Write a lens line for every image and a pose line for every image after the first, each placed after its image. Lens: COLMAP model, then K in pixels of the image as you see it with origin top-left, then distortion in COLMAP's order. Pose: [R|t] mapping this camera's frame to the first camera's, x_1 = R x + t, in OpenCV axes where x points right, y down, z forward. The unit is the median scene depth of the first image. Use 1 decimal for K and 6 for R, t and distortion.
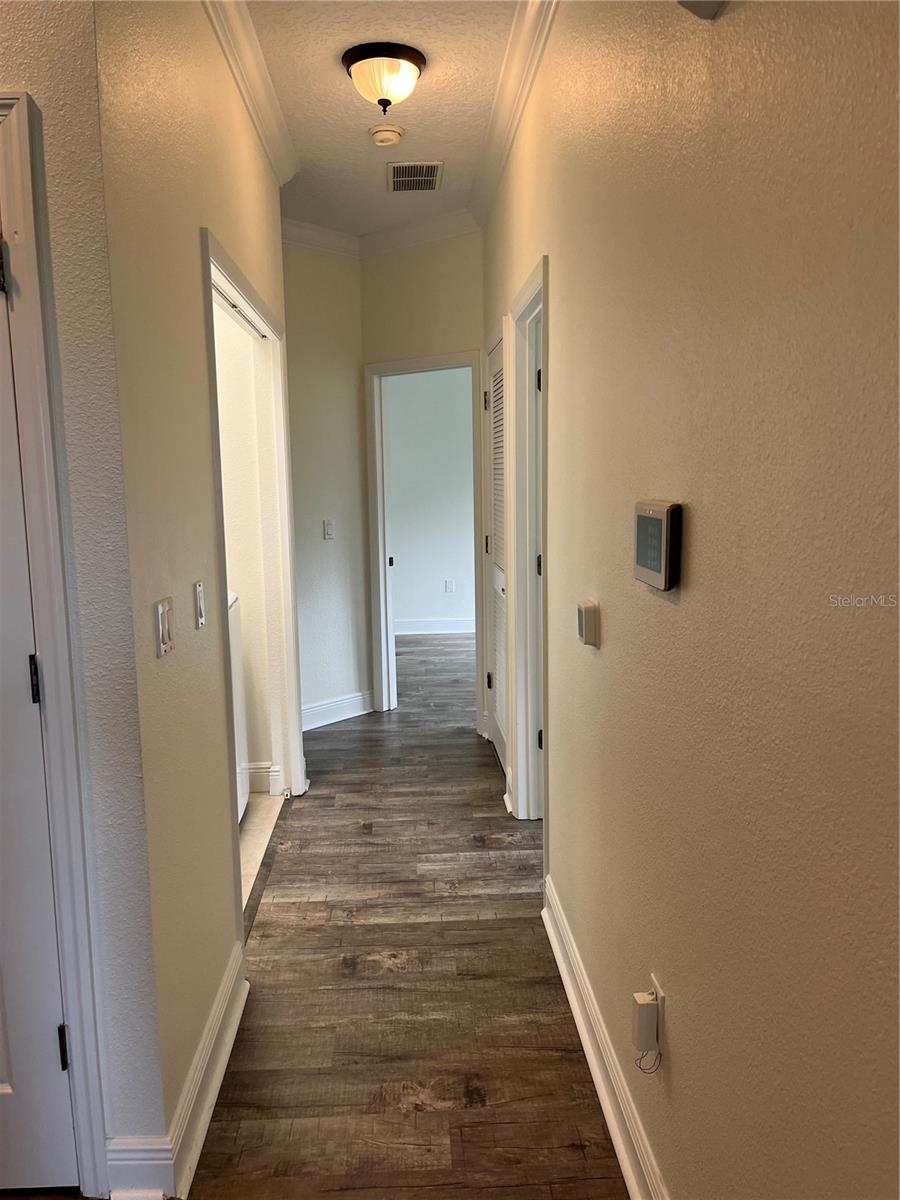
lens RADIAL K [[909.2, 0, 449.0], [0, 909.2, 593.1], [0, 0, 1]] dist [0.028456, -0.073017]
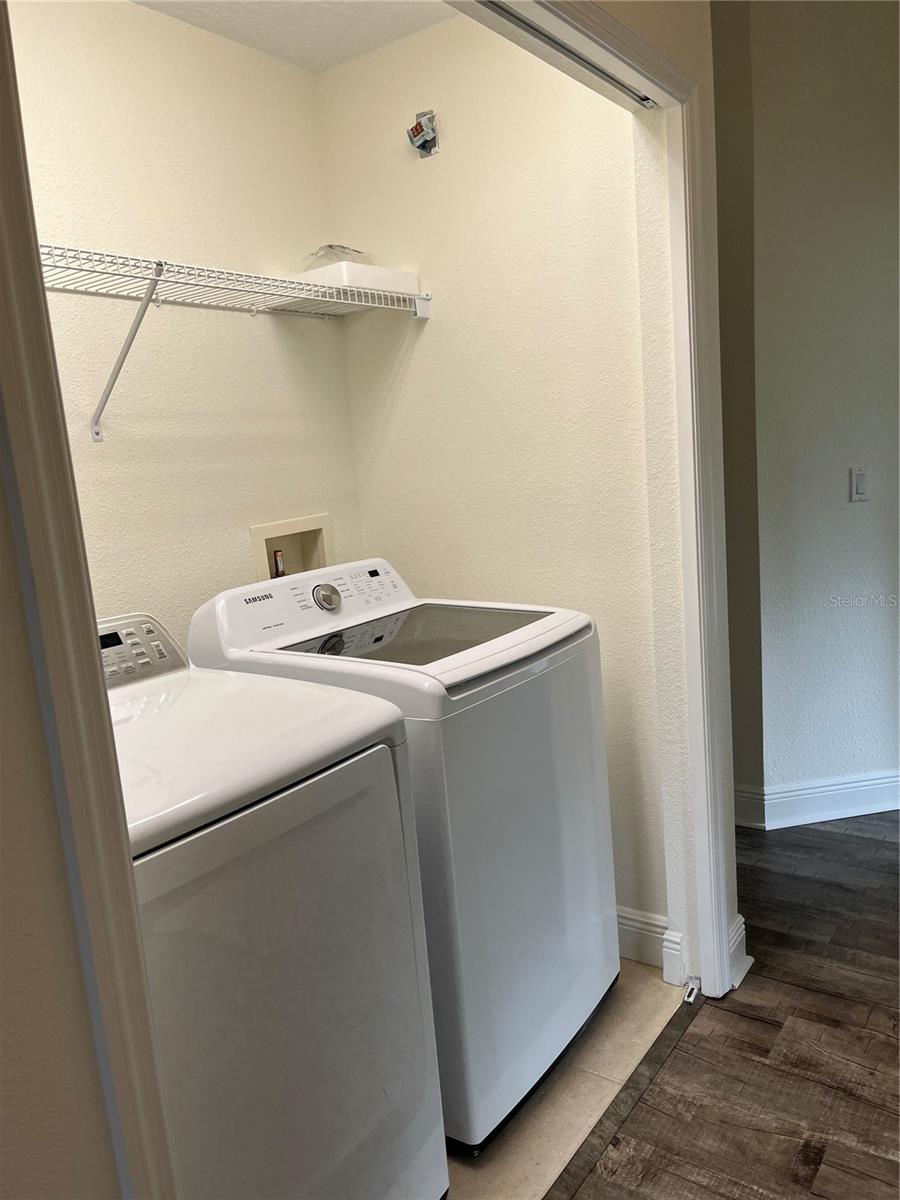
lens RADIAL K [[909.2, 0, 446.6], [0, 909.2, 595.2], [0, 0, 1]] dist [0.028456, -0.073017]
pose [[0.780615, 0.059792, -0.622146, 0.030447], [-0.013272, 0.996775, 0.079143, -0.053026], [0.624872, -0.053523, 0.778891, 0.500678]]
